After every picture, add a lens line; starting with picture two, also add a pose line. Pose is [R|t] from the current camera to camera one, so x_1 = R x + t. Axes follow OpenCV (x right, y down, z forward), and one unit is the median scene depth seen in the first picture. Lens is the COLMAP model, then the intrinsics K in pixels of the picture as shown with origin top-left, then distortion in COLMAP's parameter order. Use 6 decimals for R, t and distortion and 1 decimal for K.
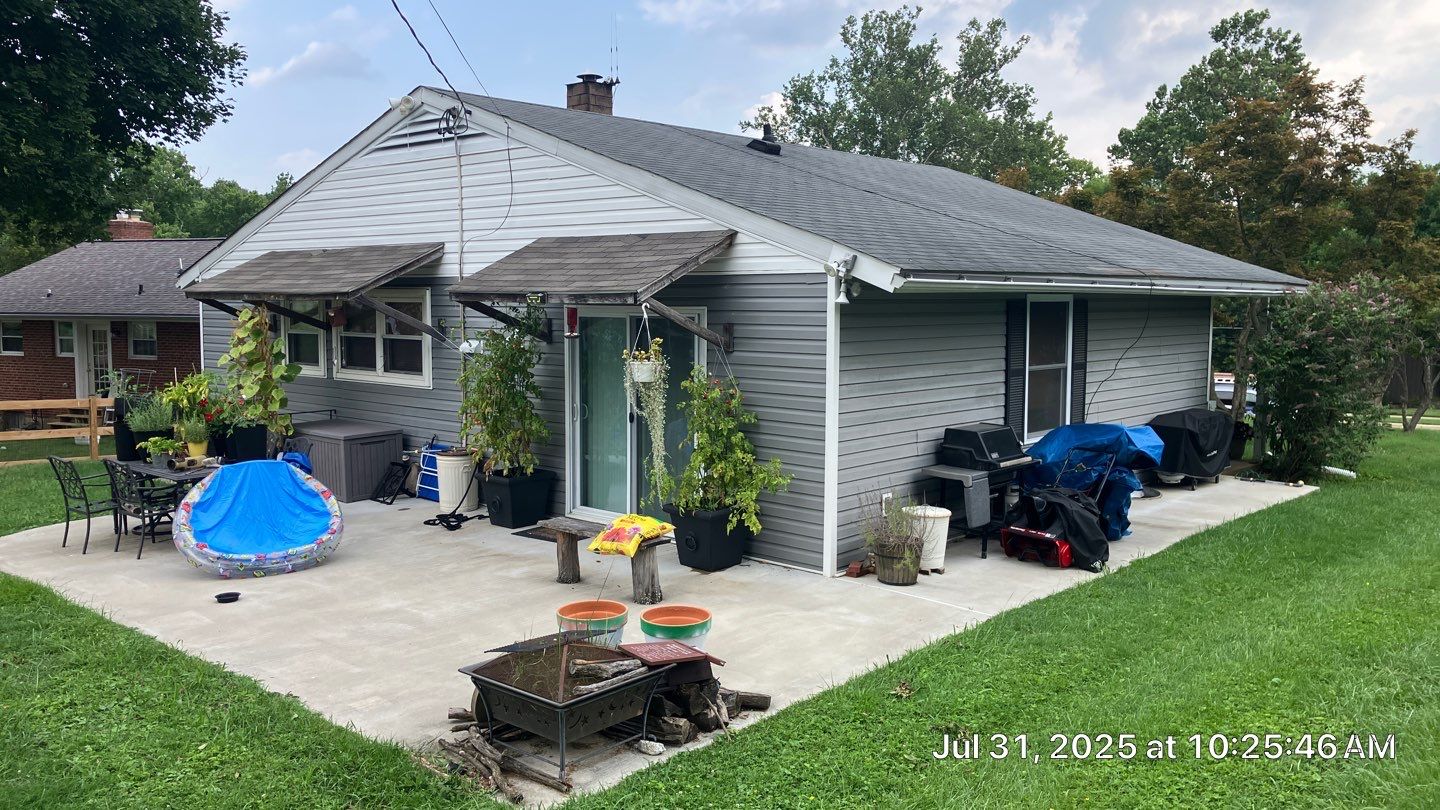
lens RADIAL K [[1190.0, 0, 720.0], [0, 1190.0, 405.0], [0, 0, 1]] dist [0.019937, -0.003945]
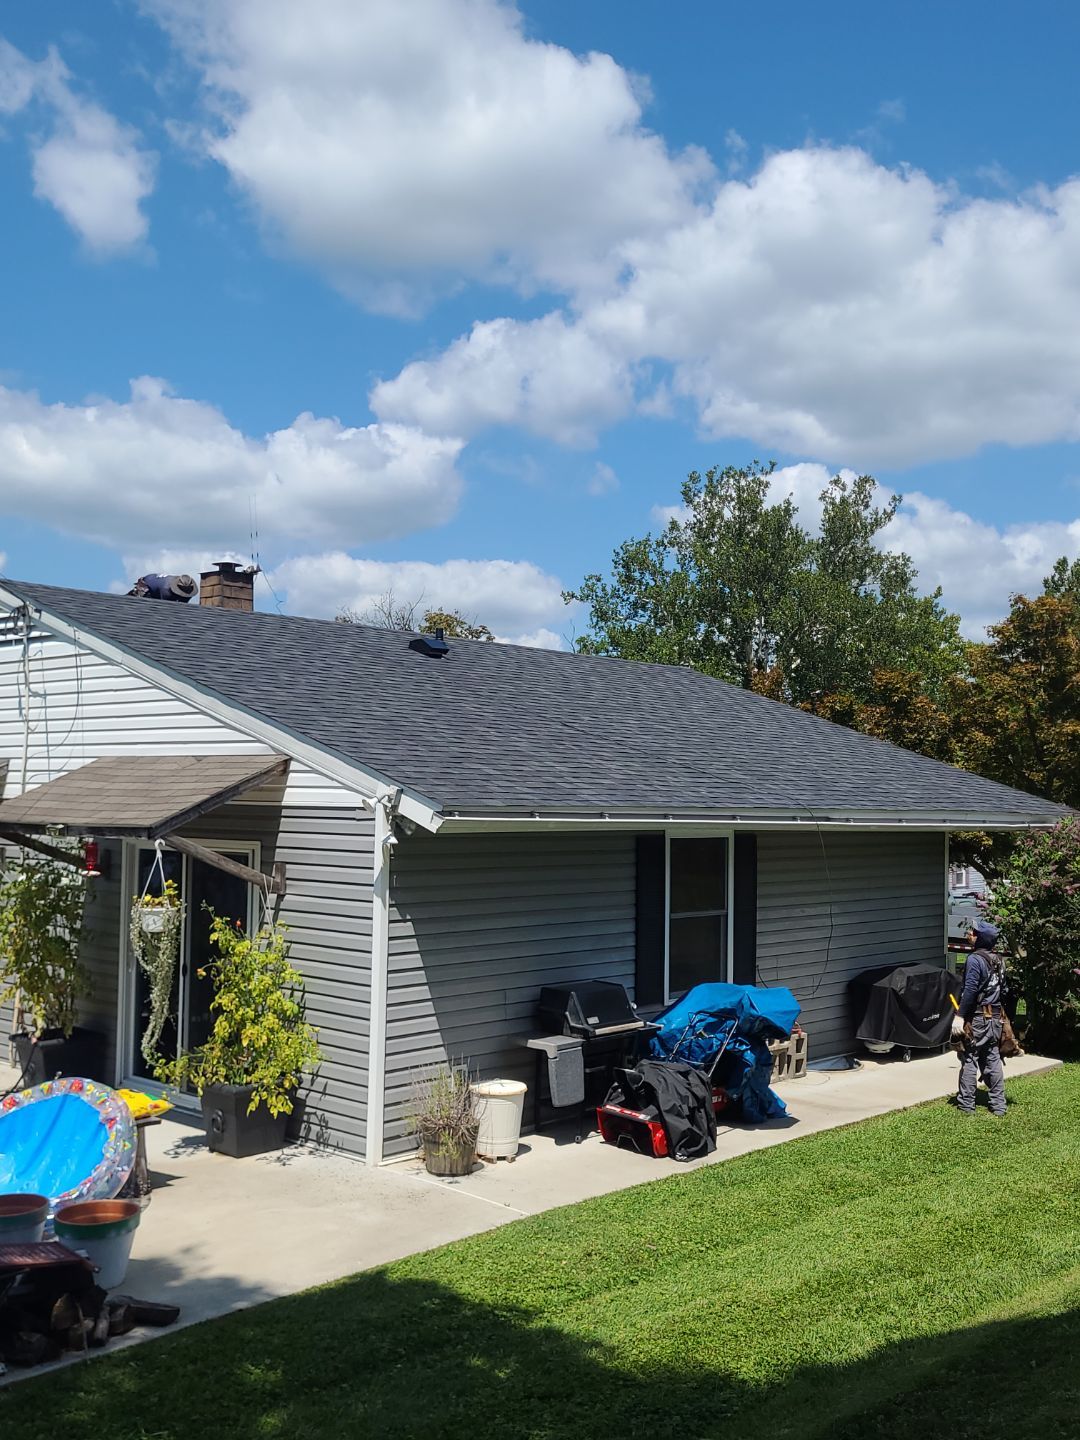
lens RADIAL K [[1484.5, 0, 579.8], [0, 1484.5, 740.9], [0, 0, 1]] dist [0.024504, 0.001585]
pose [[0.999834, 0.014414, 0.011121, 0.162844], [-0.012845, 0.991411, -0.130149, -0.014110], [-0.012901, 0.129984, 0.991432, -0.069203]]
